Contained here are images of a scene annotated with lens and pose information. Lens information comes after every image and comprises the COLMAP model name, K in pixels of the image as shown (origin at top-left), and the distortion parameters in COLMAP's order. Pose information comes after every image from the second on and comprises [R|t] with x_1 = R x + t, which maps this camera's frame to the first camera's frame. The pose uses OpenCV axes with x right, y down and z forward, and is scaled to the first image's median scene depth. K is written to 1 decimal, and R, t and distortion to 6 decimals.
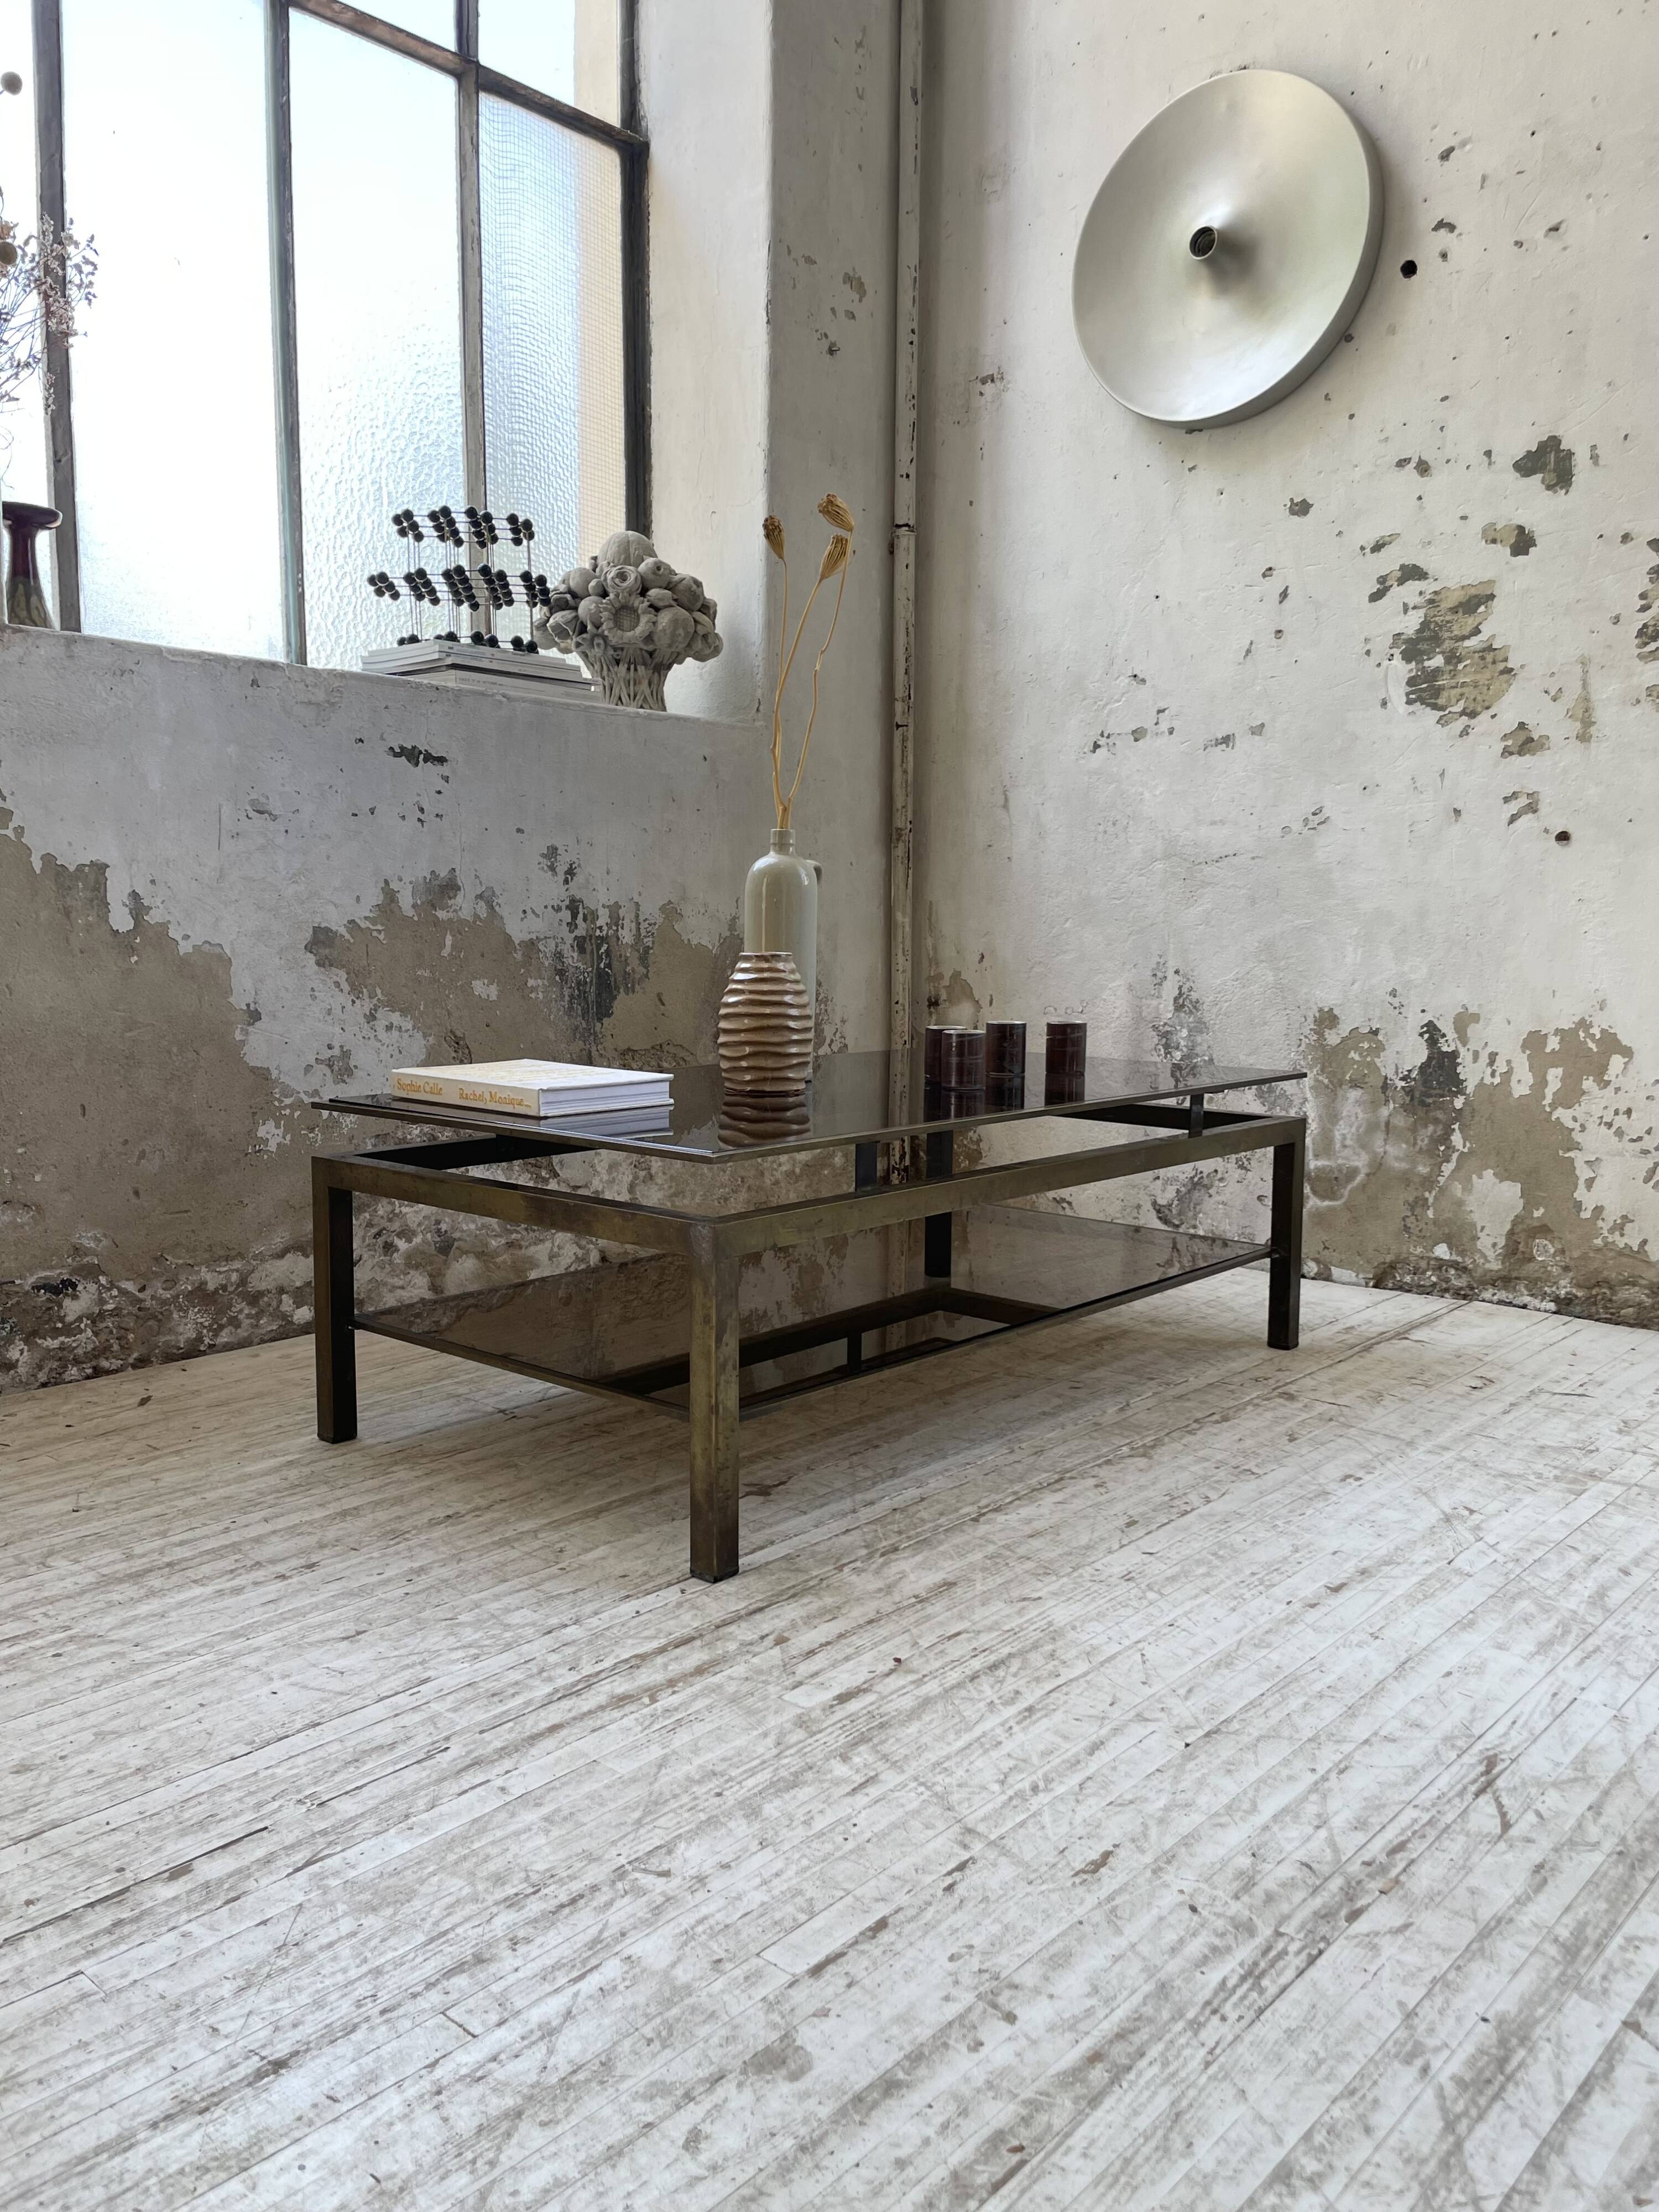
lens RADIAL K [[1664.9, 0, 802.5], [0, 1664.9, 1119.7], [0, 0, 1]] dist [0.083312, -0.108239]
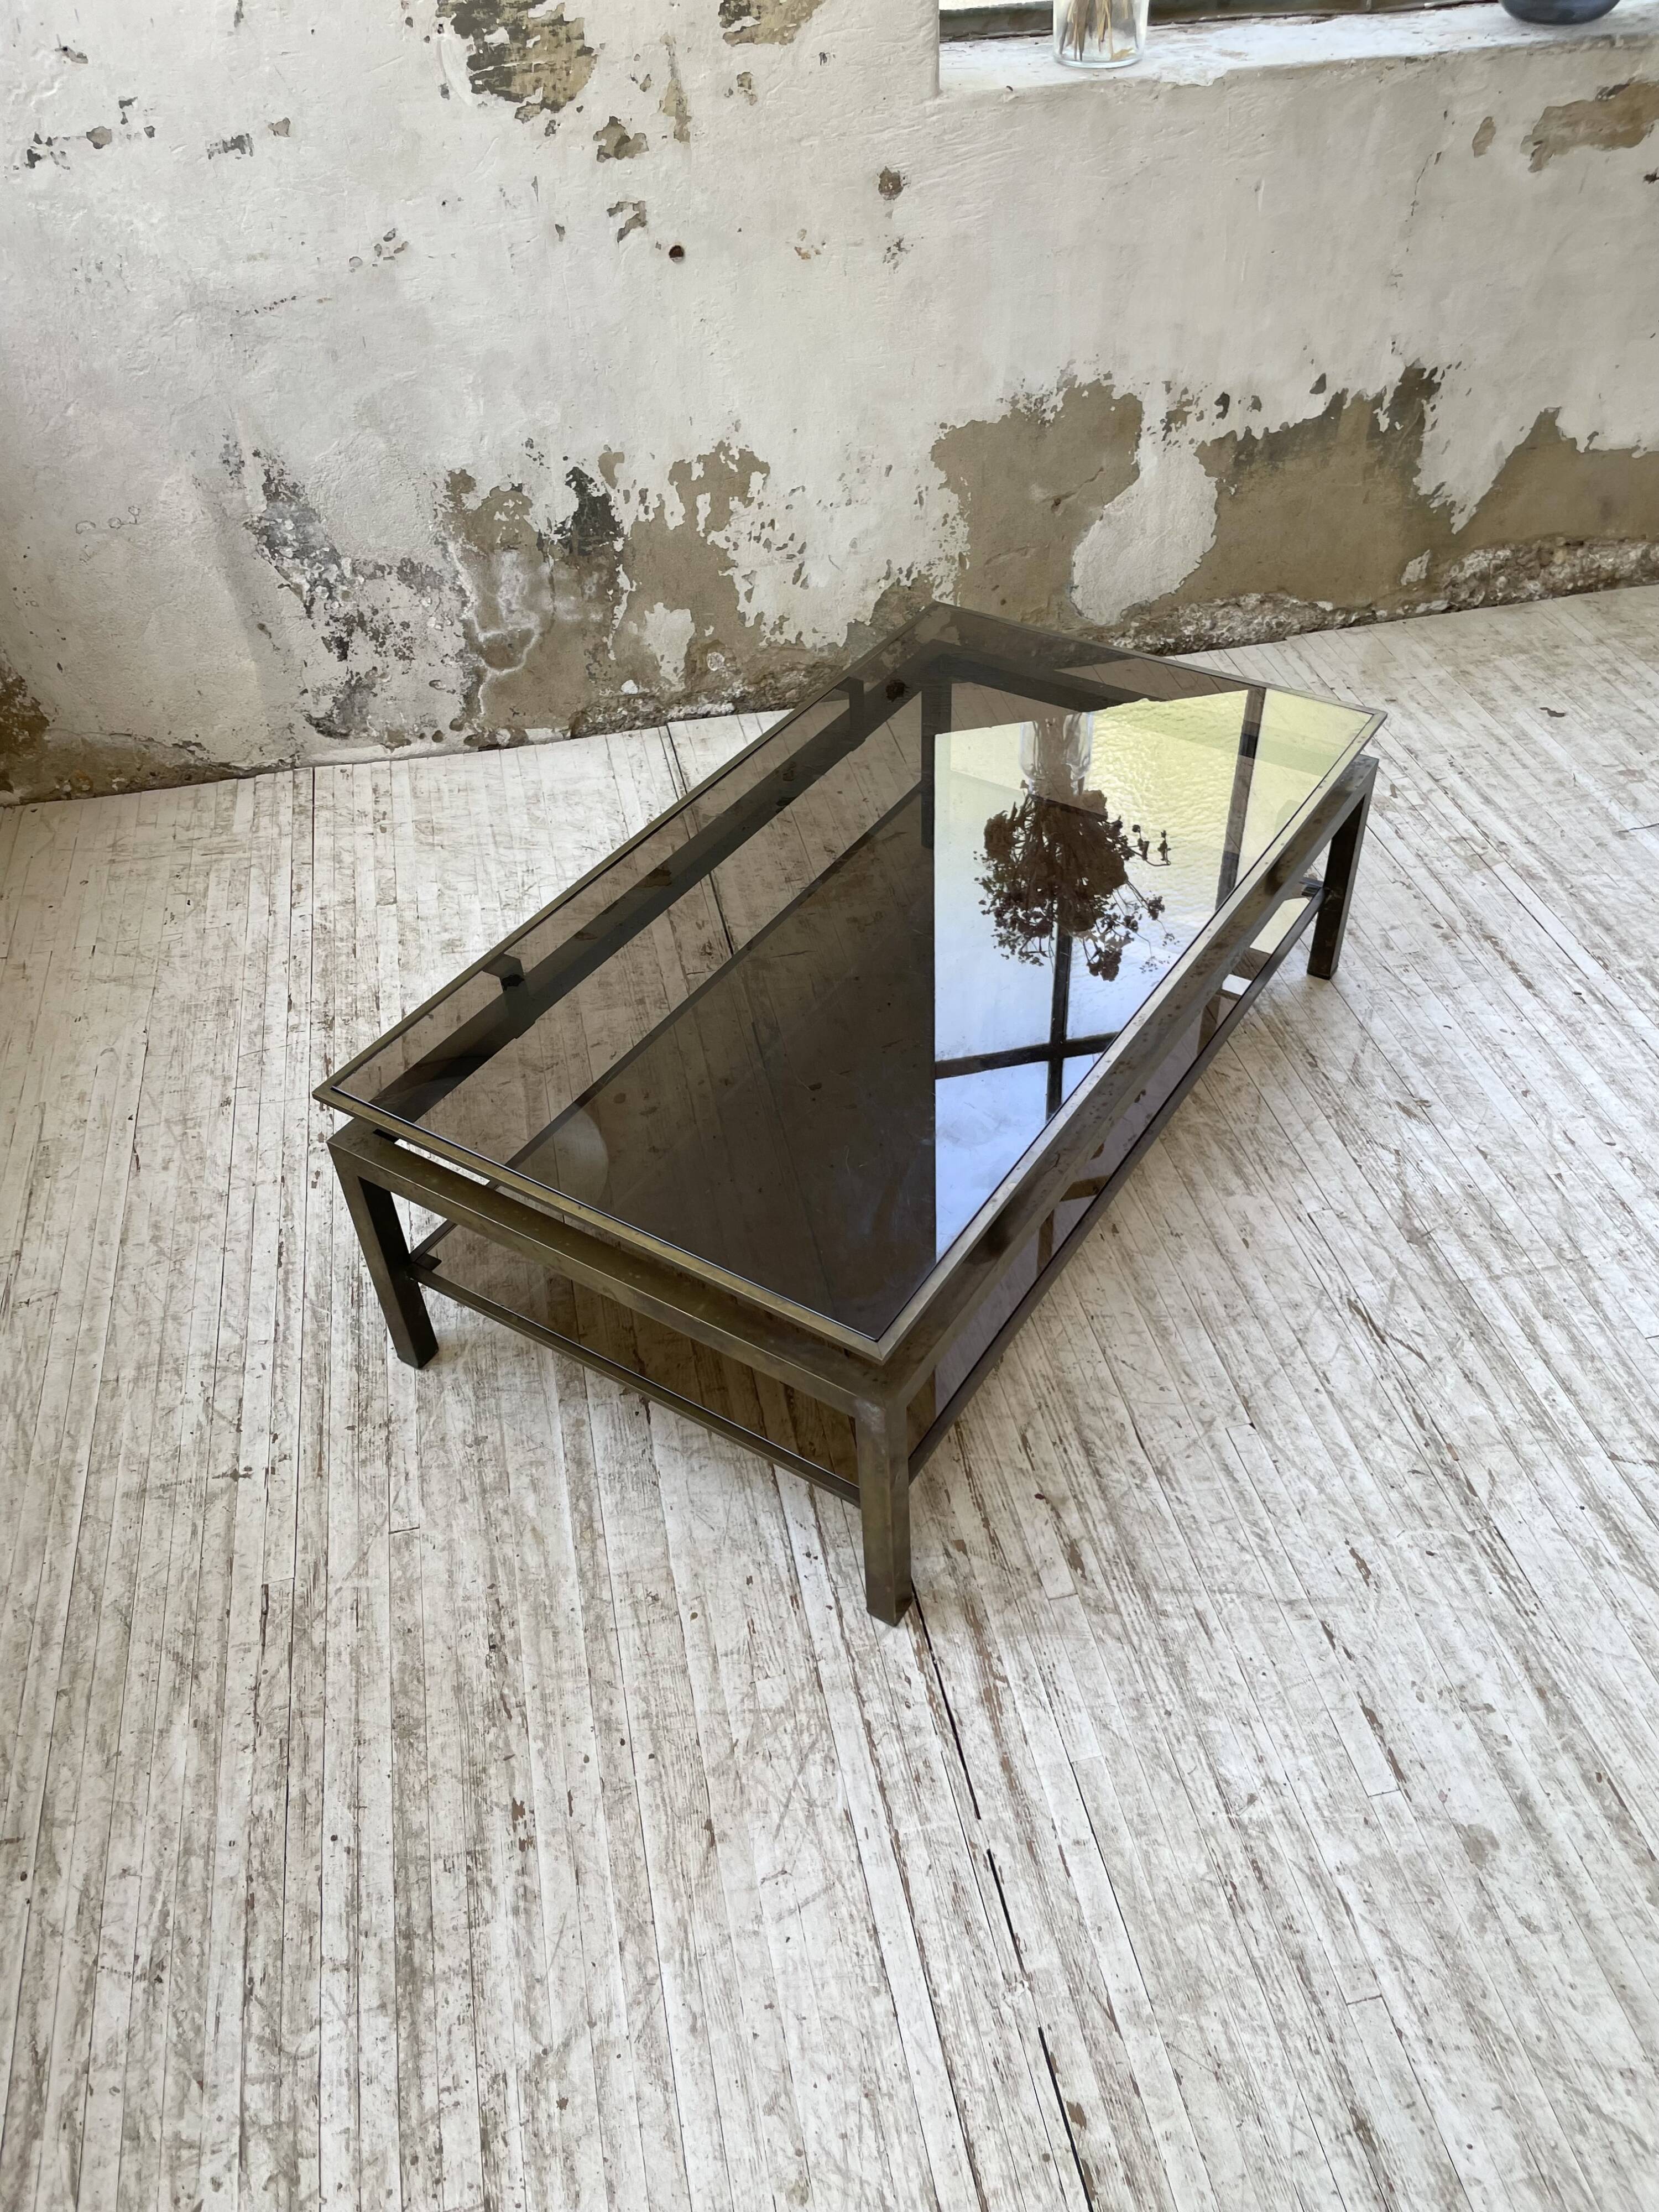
lens RADIAL K [[1686.0, 0, 835.4], [0, 1686.0, 1109.0], [0, 0, 1]] dist [0.086266, -0.122332]
pose [[0.586196, -0.562979, 0.582605, -0.358826], [0.129526, 0.774989, 0.618558, -0.416670], [-0.799748, -0.287134, 0.527216, 0.318440]]
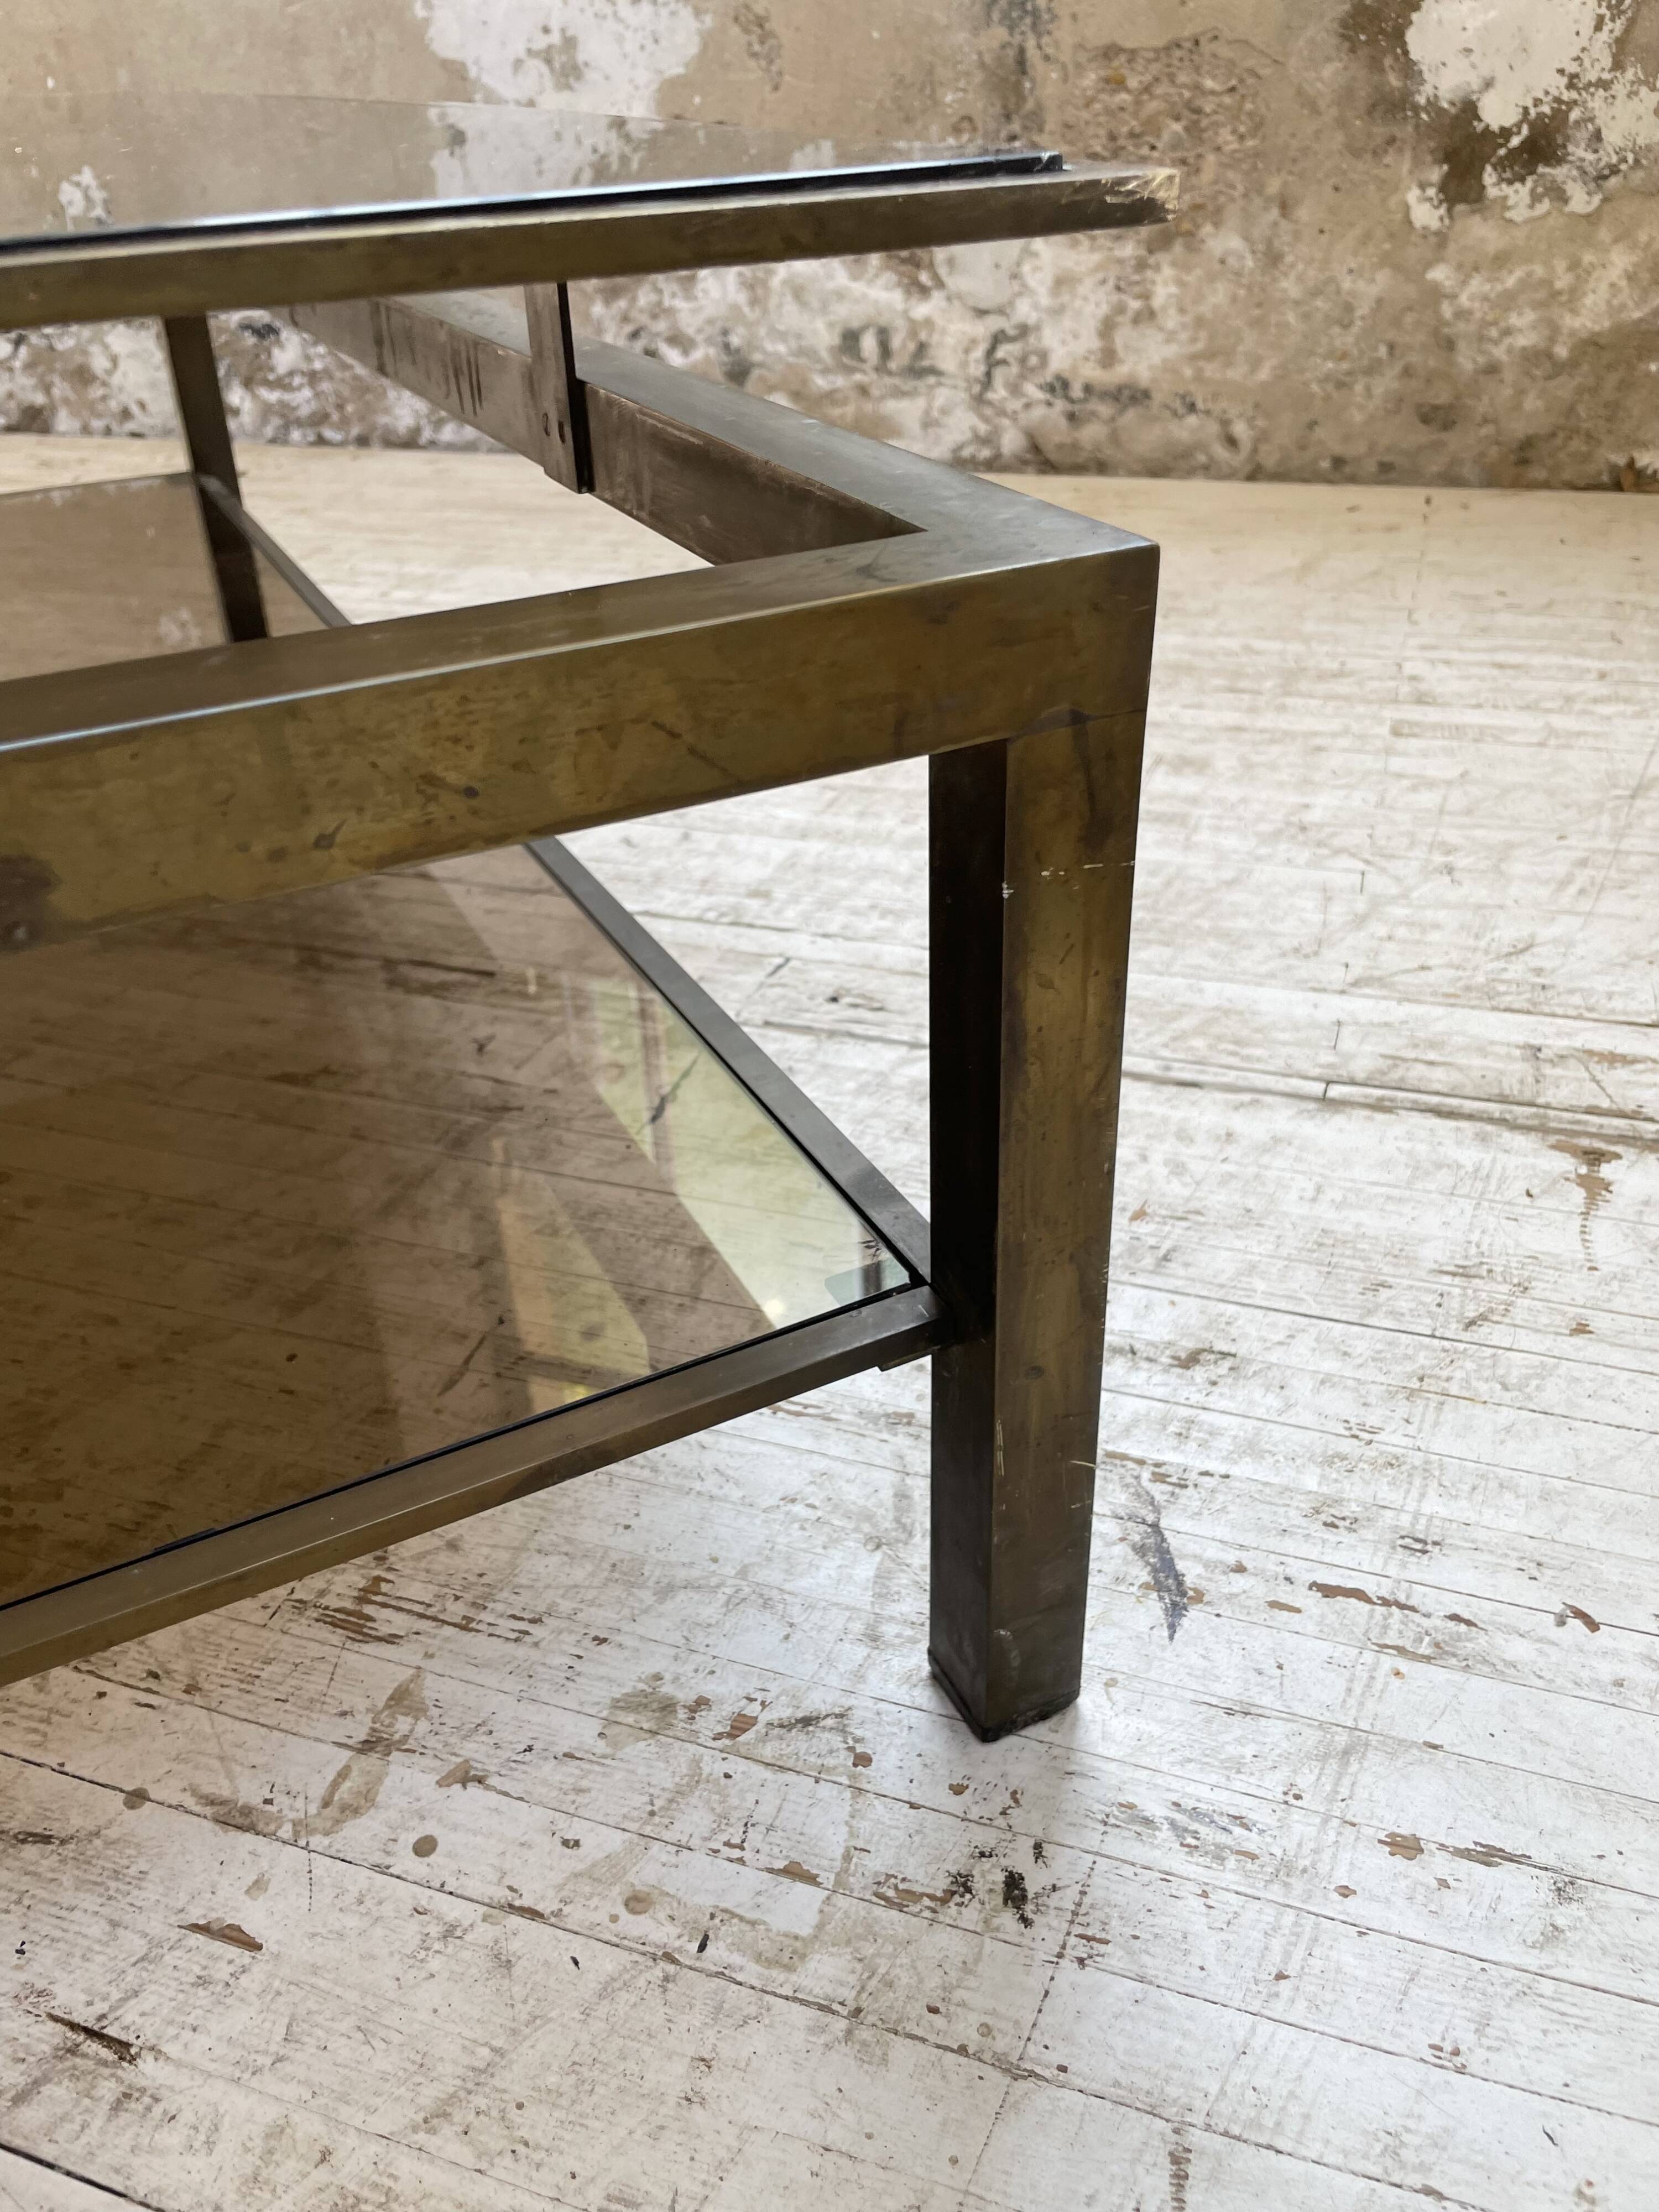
lens RADIAL K [[1694.3, 0, 828.6], [0, 1694.3, 1074.3], [0, 0, 1]] dist [0.079322, -0.122079]
pose [[0.395718, 0.465352, -0.791742, 0.564510], [-0.067418, 0.874508, 0.480303, -0.014720], [0.915894, -0.136687, 0.377431, 0.818861]]
